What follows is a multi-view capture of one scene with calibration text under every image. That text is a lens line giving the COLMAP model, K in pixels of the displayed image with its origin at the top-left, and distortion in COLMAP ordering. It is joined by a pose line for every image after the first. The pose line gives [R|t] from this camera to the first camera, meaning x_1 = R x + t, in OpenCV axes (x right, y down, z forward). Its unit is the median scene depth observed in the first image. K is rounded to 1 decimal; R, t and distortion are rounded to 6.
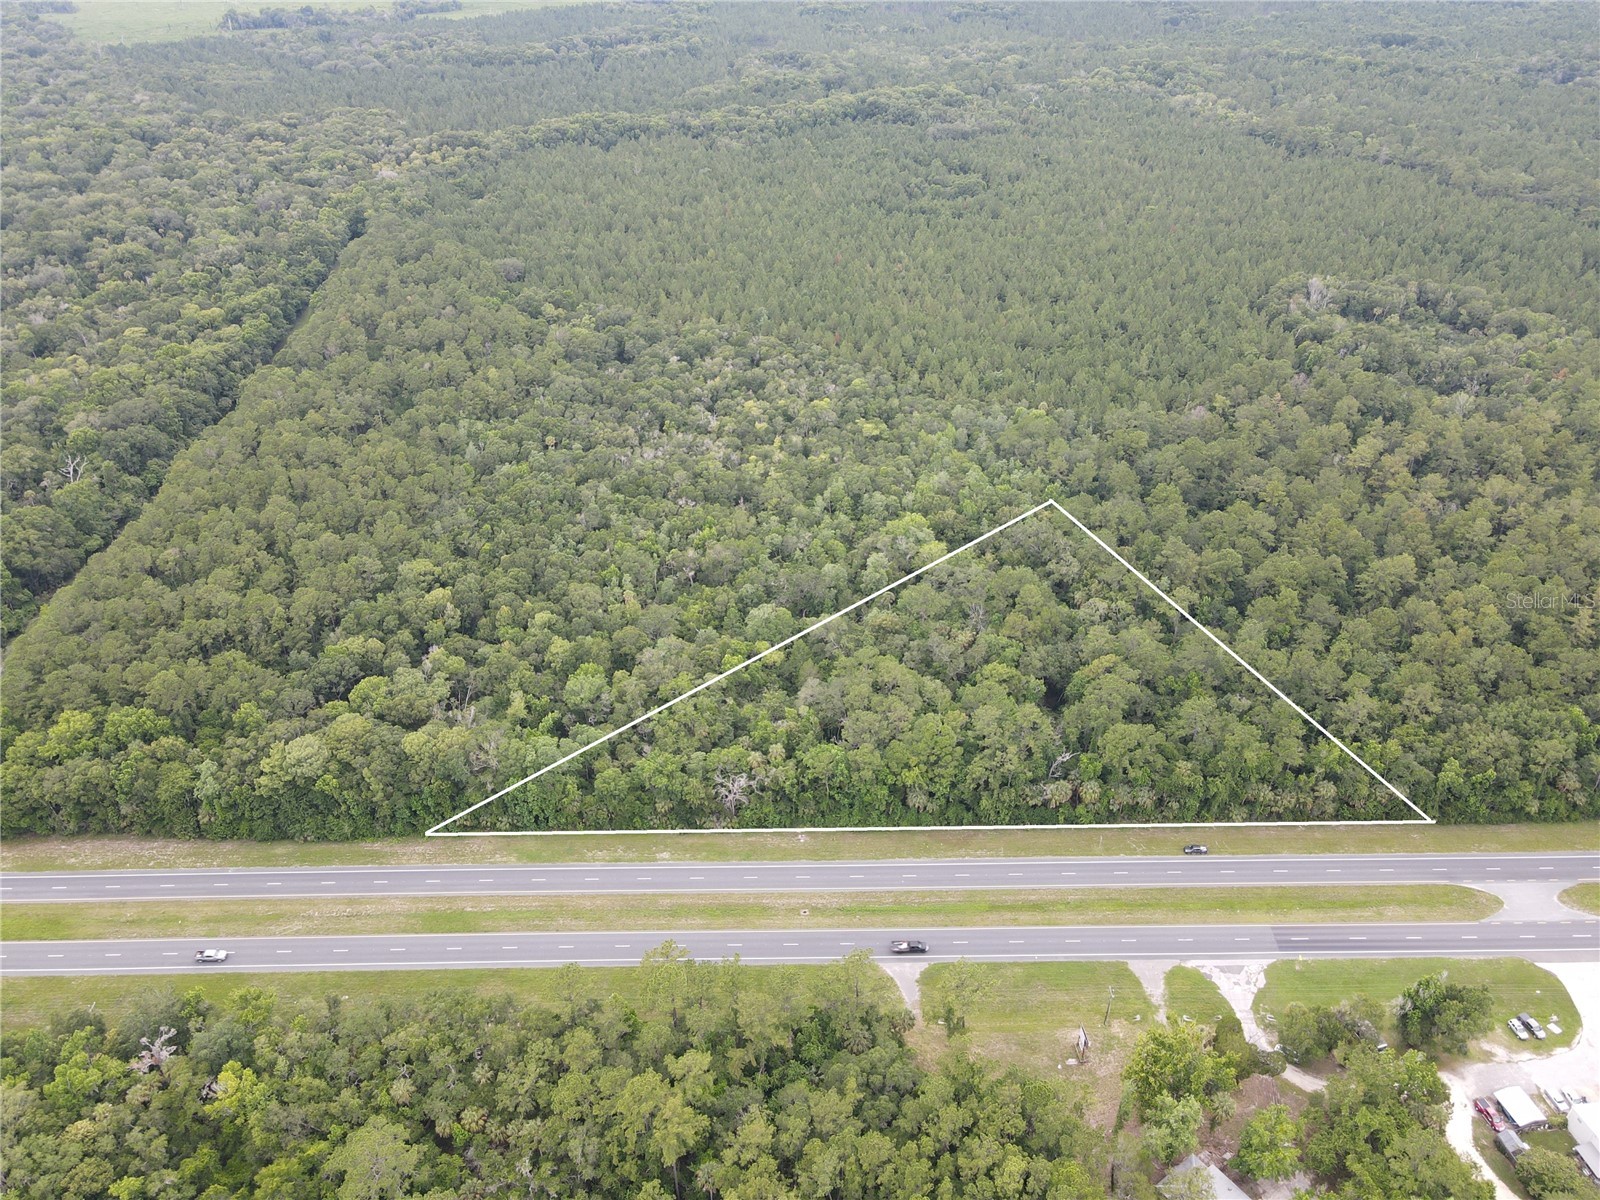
lens RADIAL K [[1185.5, 0, 800.0], [0, 1185.5, 600.0], [0, 0, 1]] dist [0.005751, 0.014482]
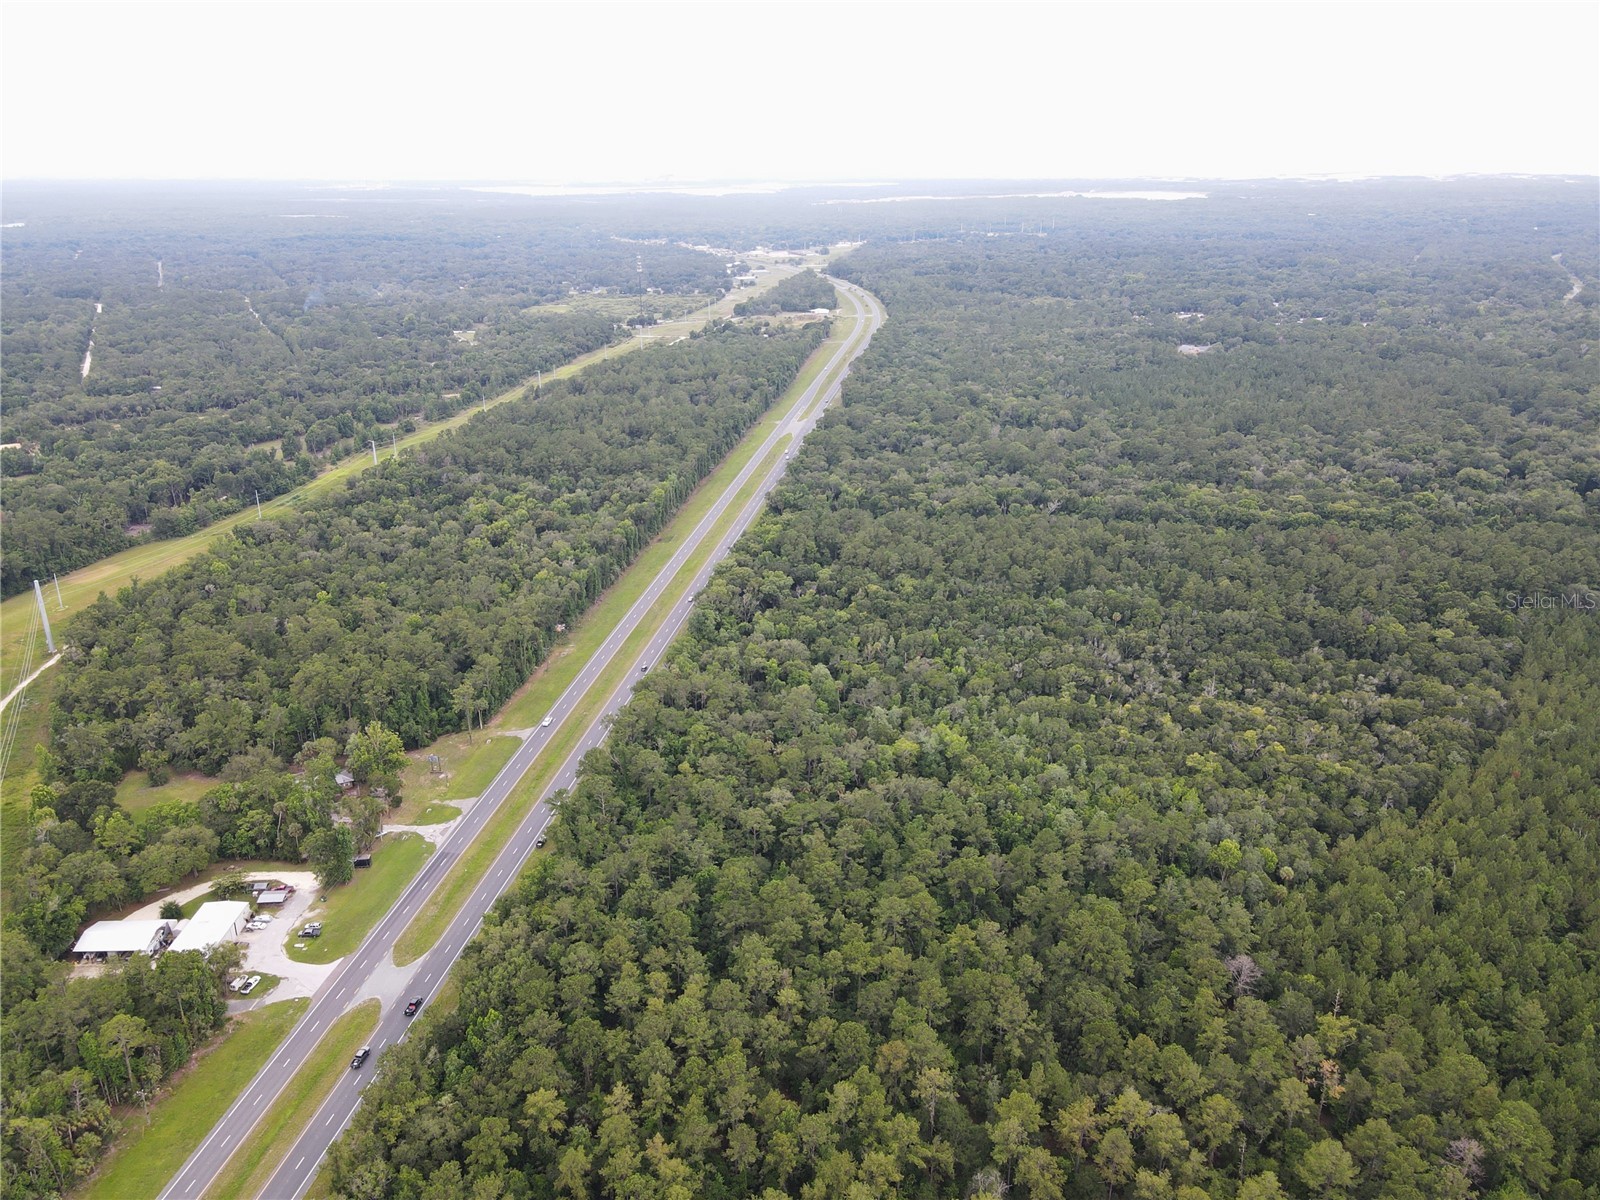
lens RADIAL K [[1196.3, 0, 794.7], [0, 1196.3, 578.7], [0, 0, 1]] dist [-0.012216, 0.048923]
pose [[-0.176165, 0.333019, -0.926318, 1.526826], [-0.536707, 0.756359, 0.373987, -0.712131], [0.825174, 0.563044, 0.045490, 1.076297]]
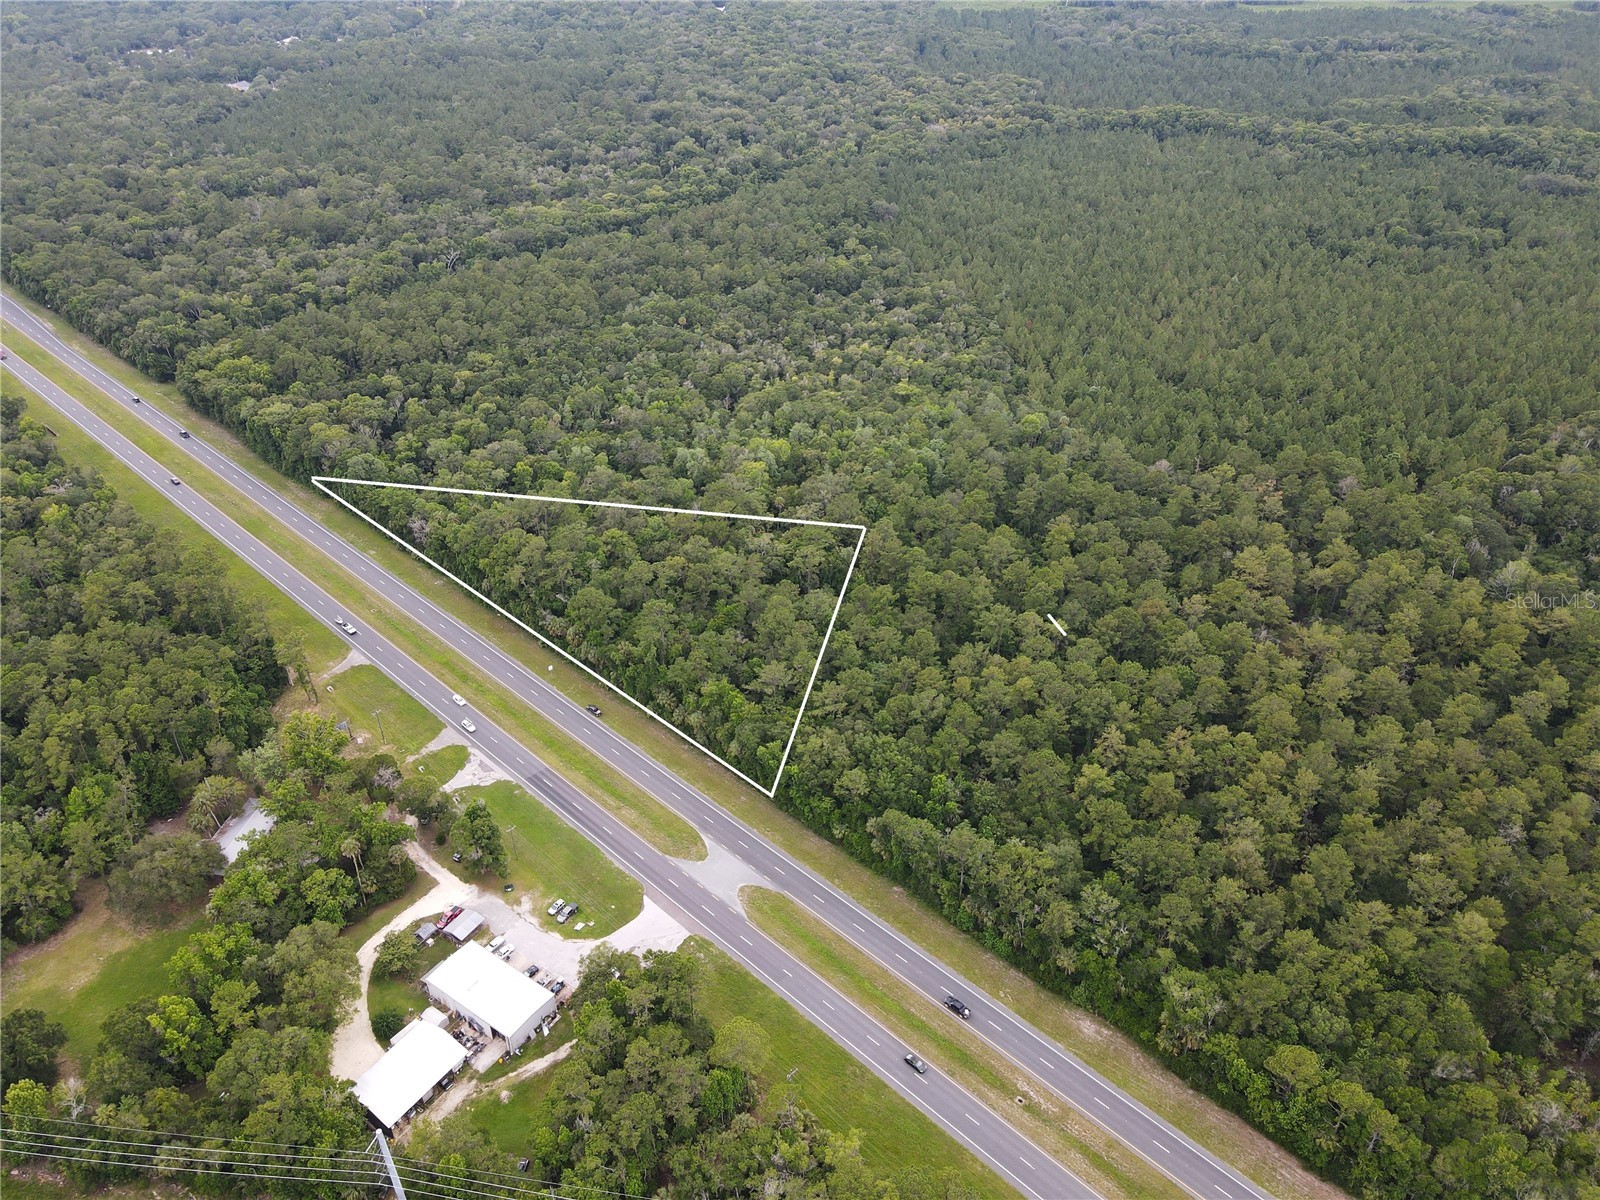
lens RADIAL K [[1144.6, 0, 800.0], [0, 1144.6, 600.0], [0, 0, 1]] dist [0.000175, 0.001765]
pose [[0.703465, 0.385236, -0.597269, 1.189857], [-0.379439, 0.914144, 0.142715, -0.135804], [0.600968, 0.126232, 0.789242, 0.228791]]
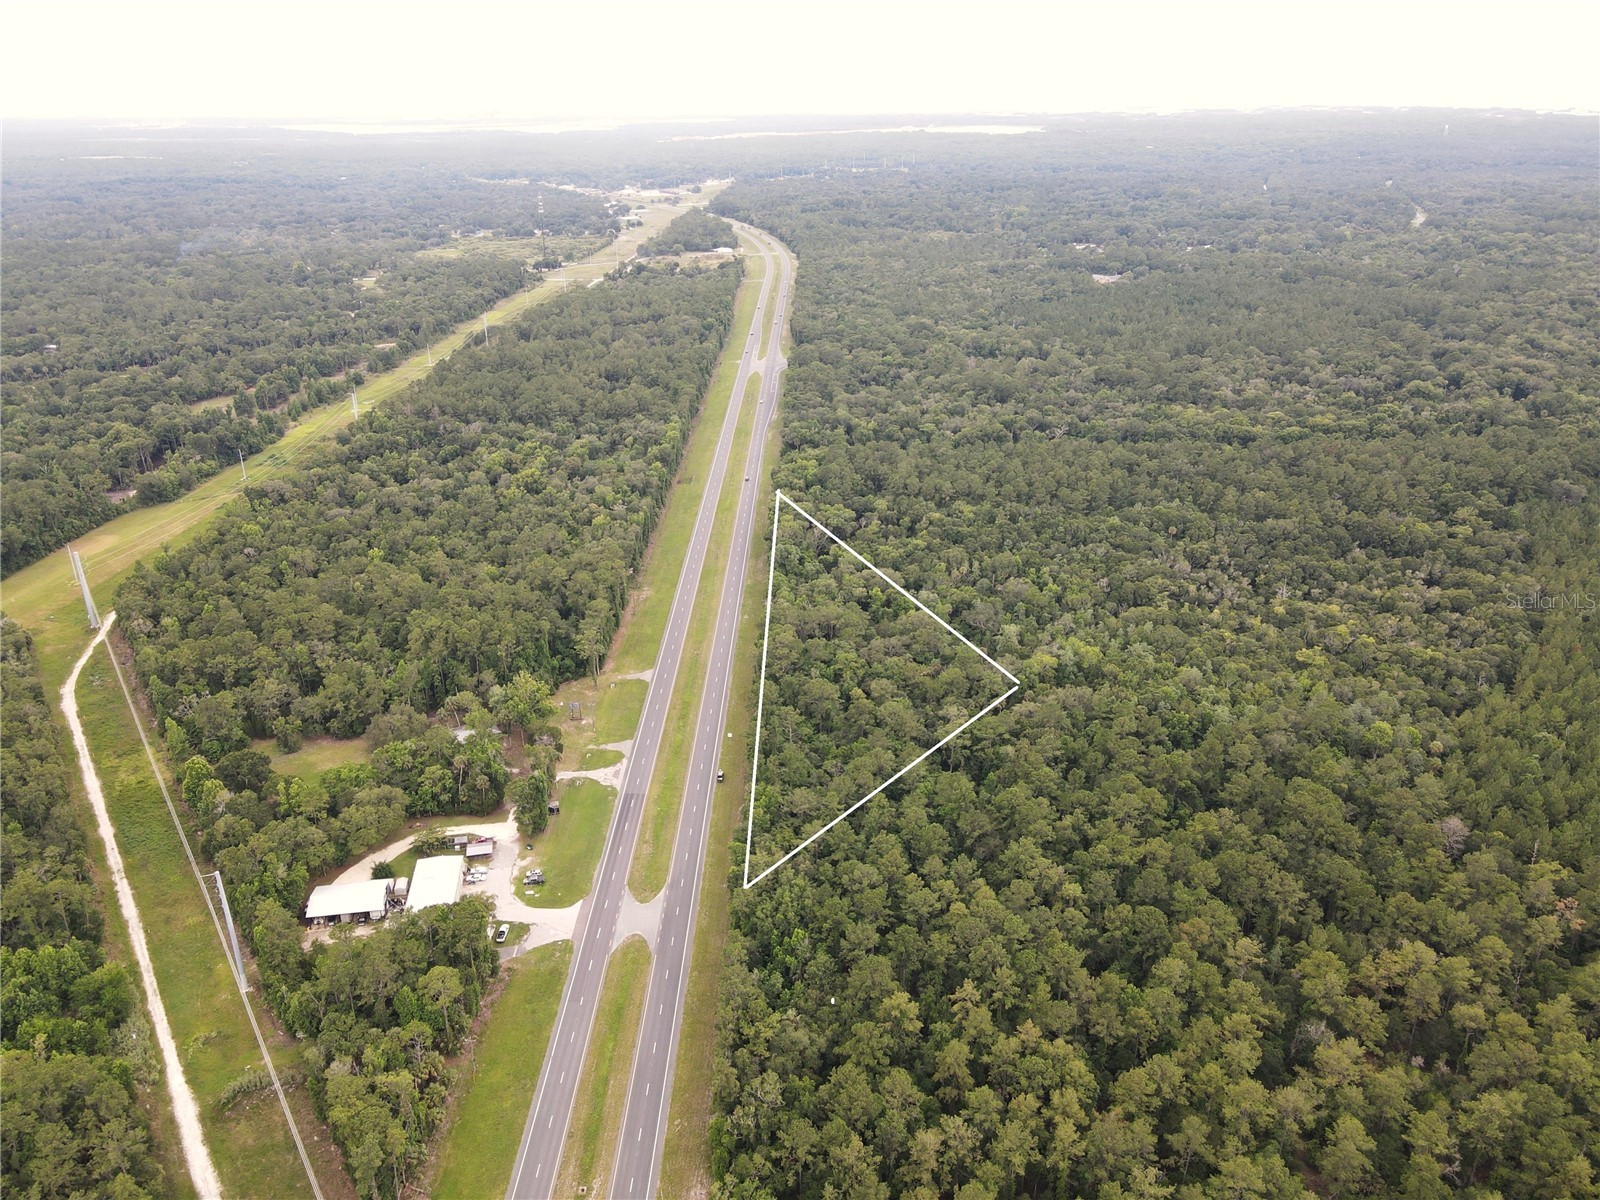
lens RADIAL K [[1185.5, 0, 800.0], [0, 1185.5, 600.0], [0, 0, 1]] dist [0.005751, 0.014482]
pose [[-0.033118, 0.398669, -0.916497, 1.591867], [-0.542647, 0.762895, 0.351462, -0.497205], [0.839308, 0.508974, 0.191071, 0.764973]]
